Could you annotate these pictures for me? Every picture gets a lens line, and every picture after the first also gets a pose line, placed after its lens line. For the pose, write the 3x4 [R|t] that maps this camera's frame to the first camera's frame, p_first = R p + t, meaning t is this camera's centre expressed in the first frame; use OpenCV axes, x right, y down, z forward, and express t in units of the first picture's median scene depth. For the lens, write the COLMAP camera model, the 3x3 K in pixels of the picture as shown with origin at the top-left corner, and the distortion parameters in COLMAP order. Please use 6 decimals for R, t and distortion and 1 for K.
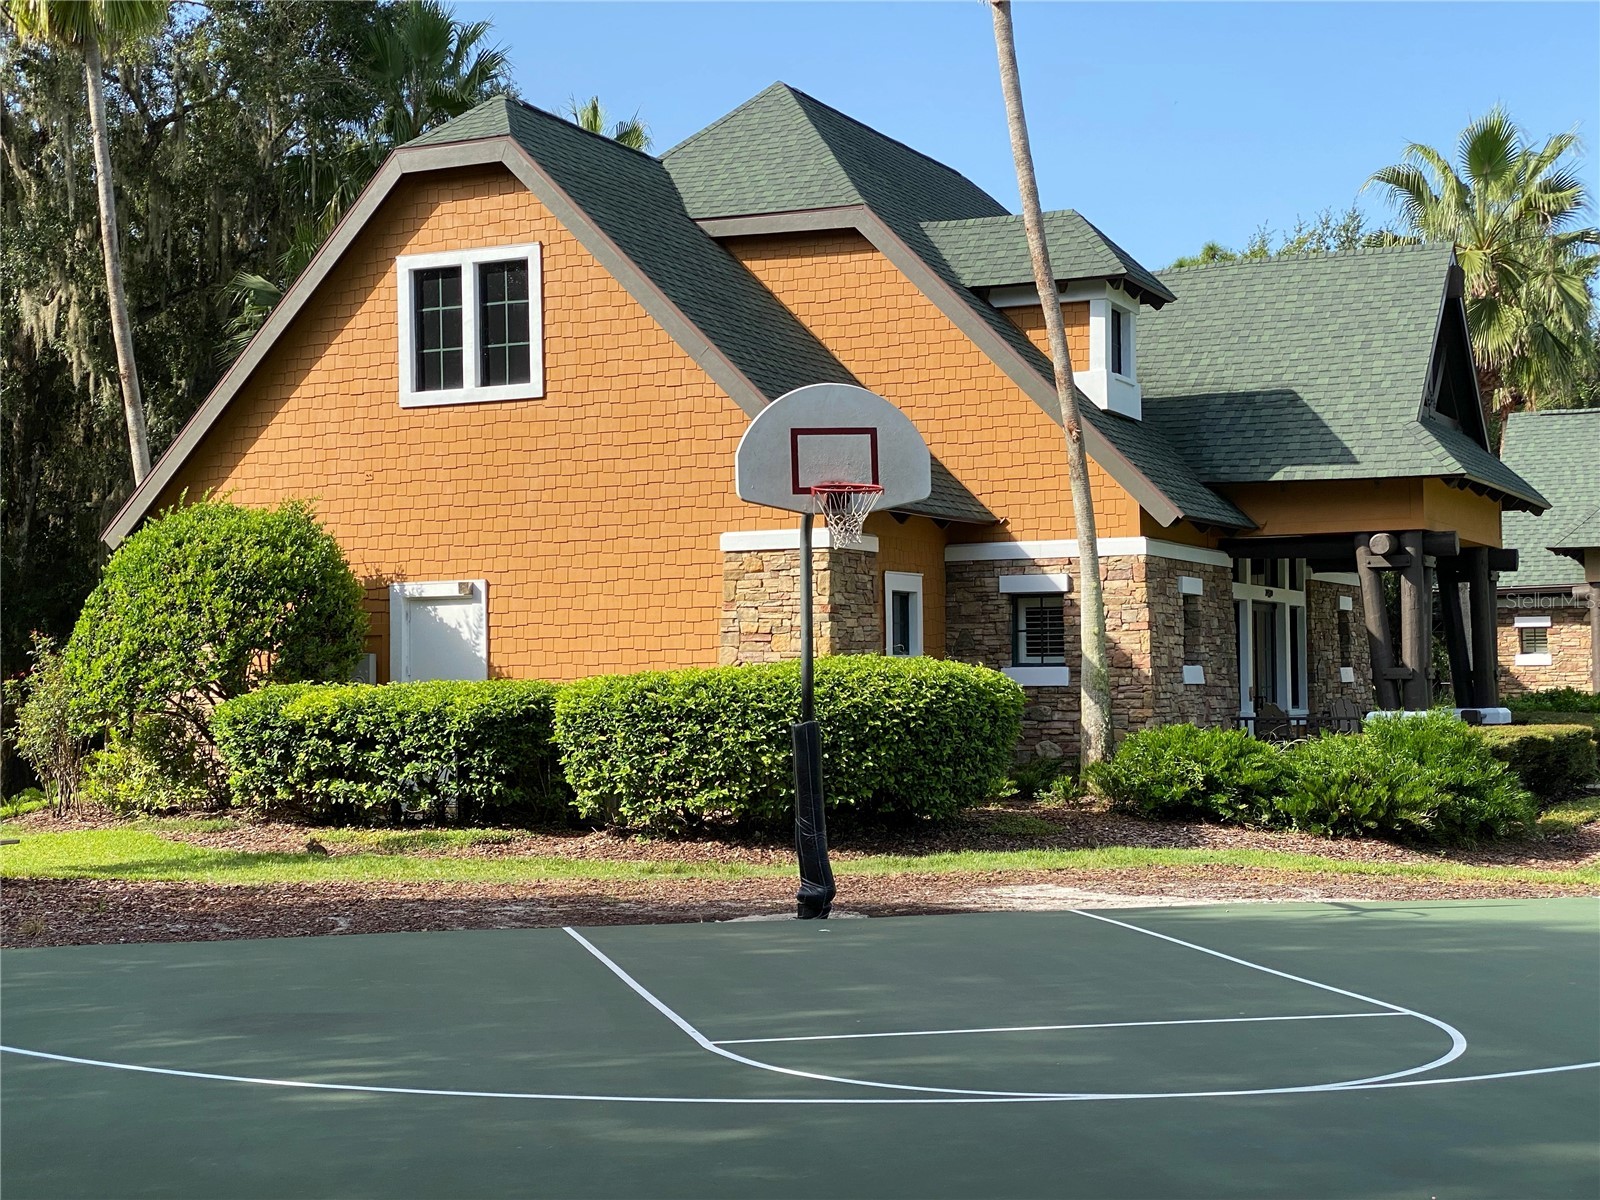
lens RADIAL K [[2241.3, 0, 799.2], [0, 2241.3, 589.3], [0, 0, 1]] dist [0.169148, -0.575698]
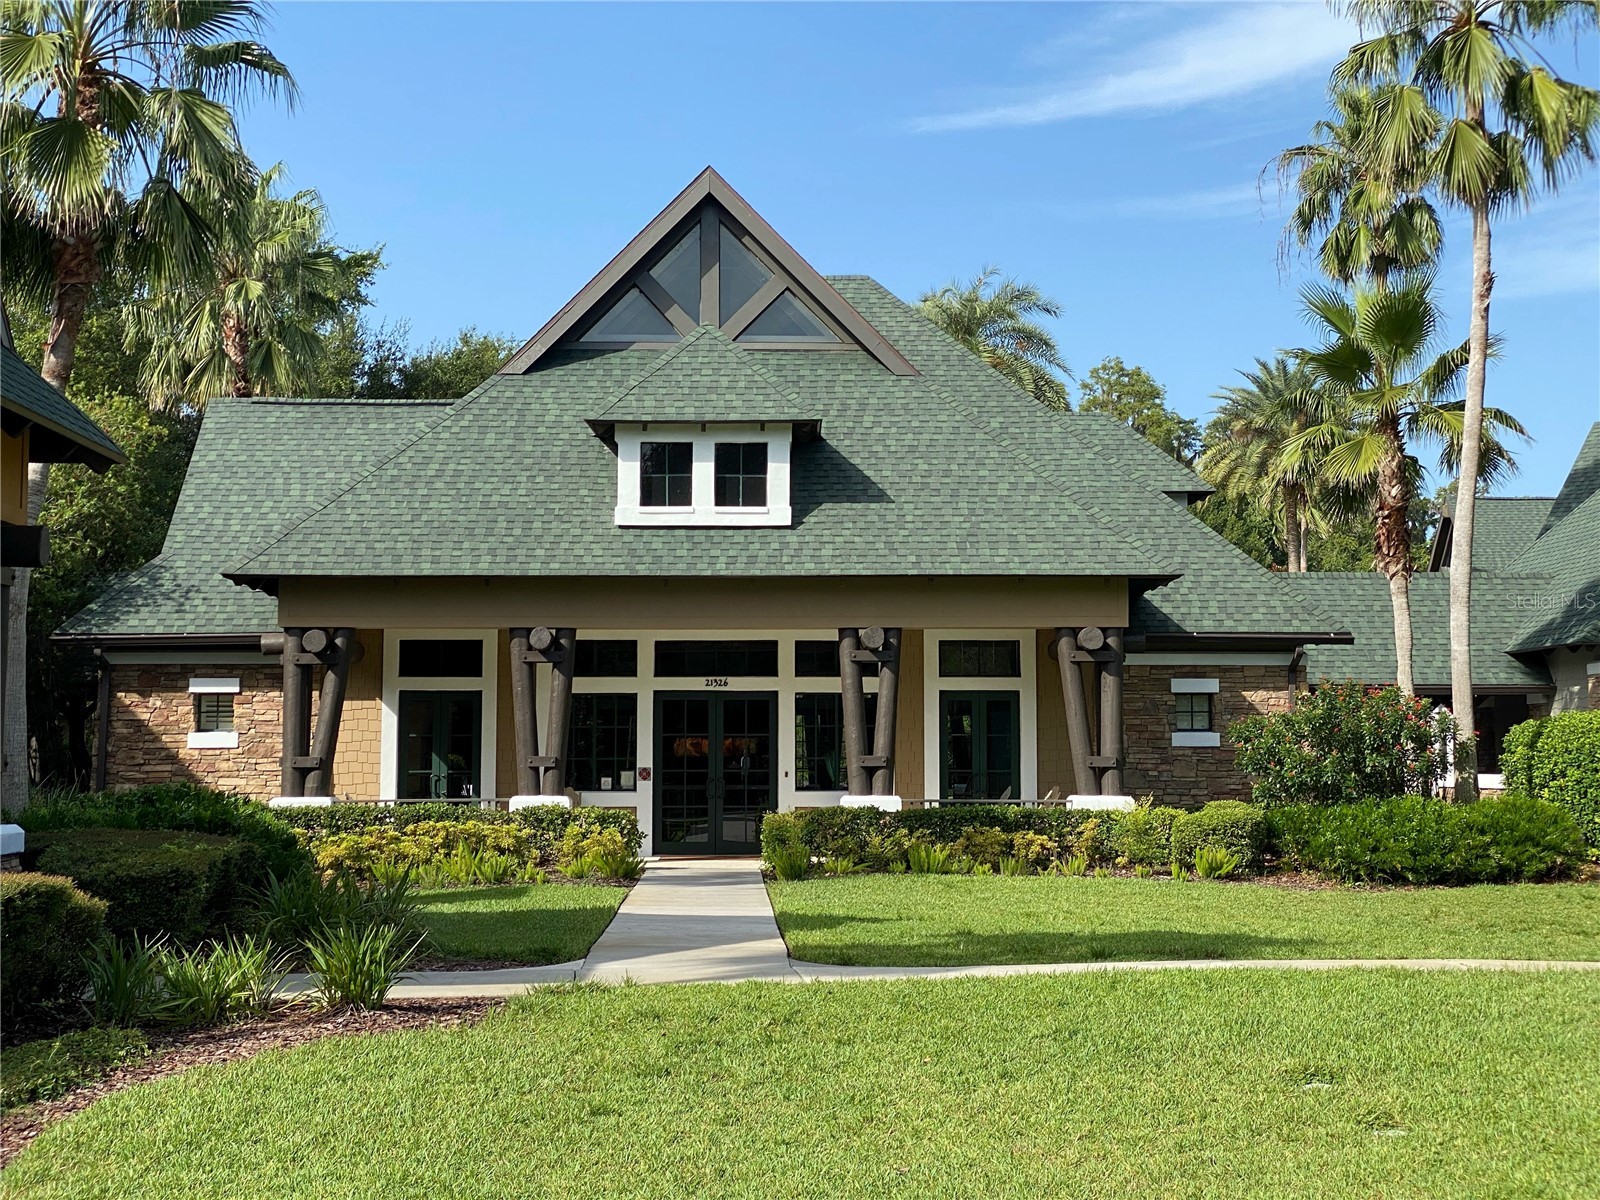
lens RADIAL K [[2241.3, 0, 799.2], [0, 2241.3, 589.3], [0, 0, 1]] dist [0.169148, -0.575698]
pose [[0.879081, 0.045331, 0.474512, 0.151430], [-0.026587, 0.998581, -0.046142, 0.012147], [-0.475930, 0.027947, 0.879039, 0.305092]]
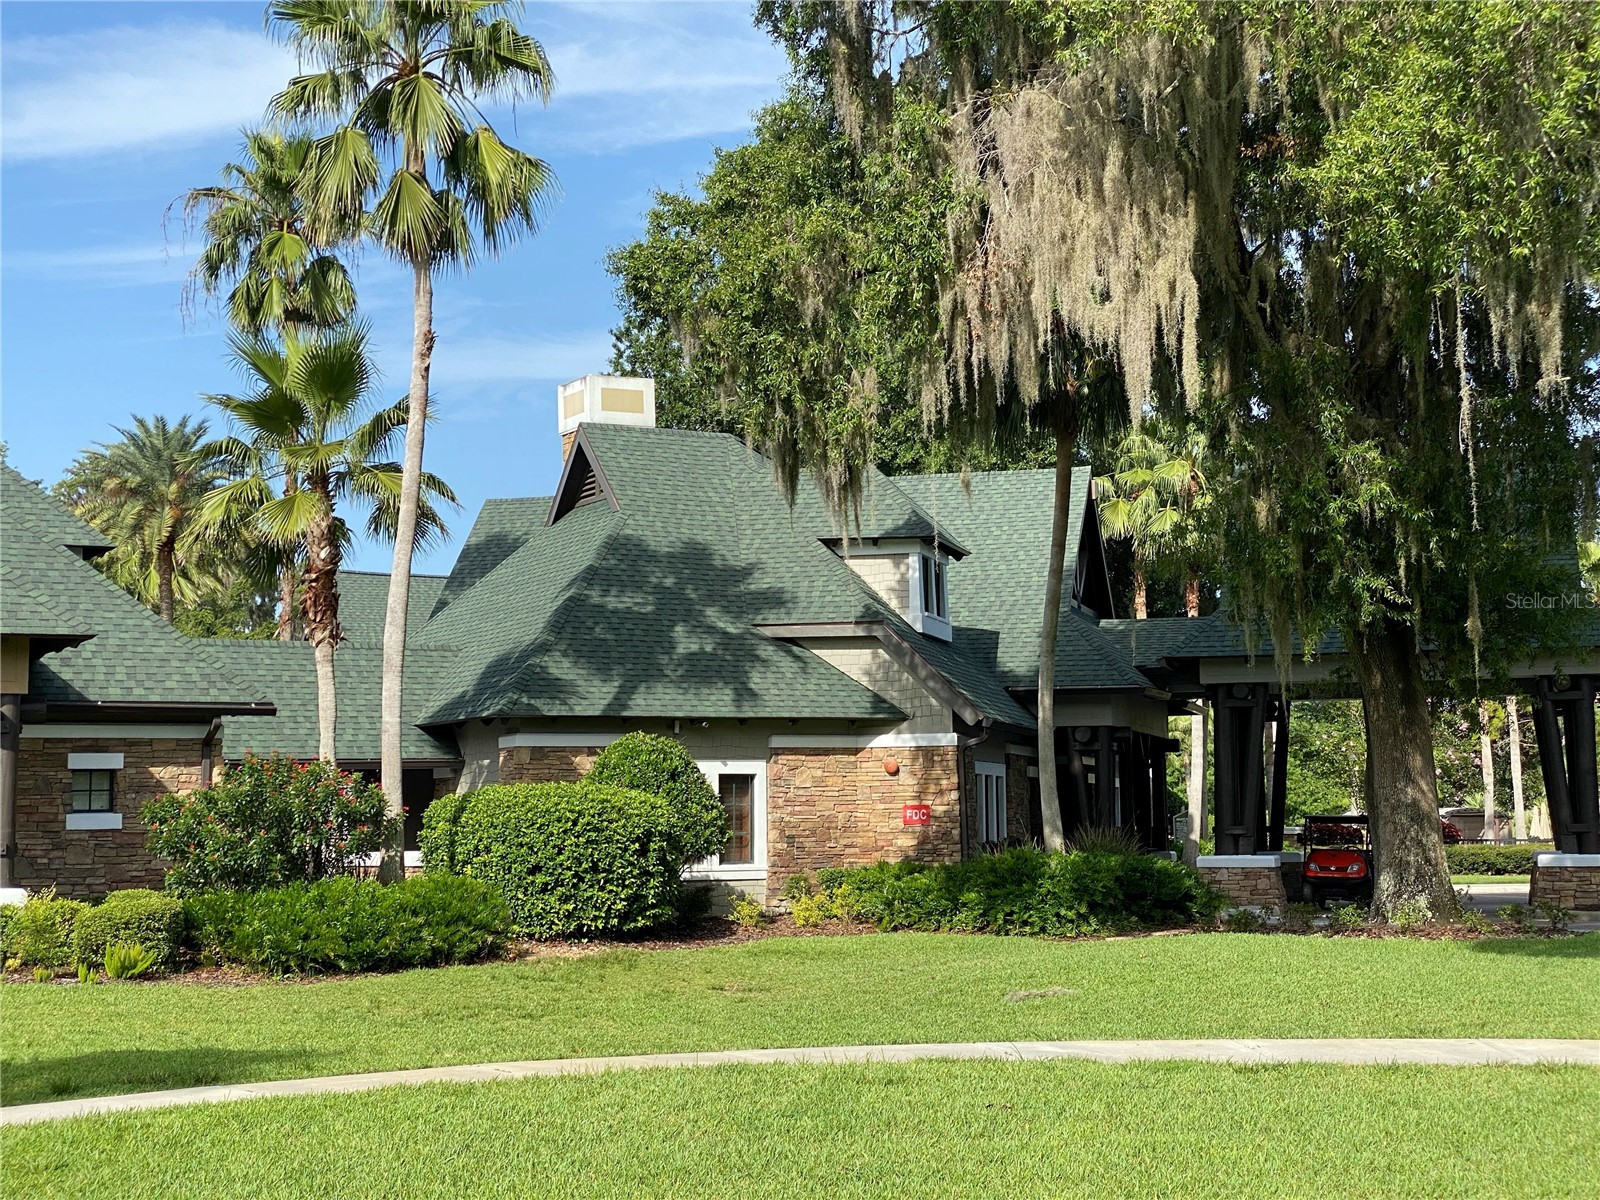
lens RADIAL K [[2241.3, 0, 799.2], [0, 2241.3, 589.3], [0, 0, 1]] dist [0.169148, -0.575698]
pose [[0.537026, 0.089020, 0.838856, 0.188349], [-0.020404, 0.995496, -0.092581, 0.014989], [-0.843319, 0.032602, 0.536423, 0.442945]]
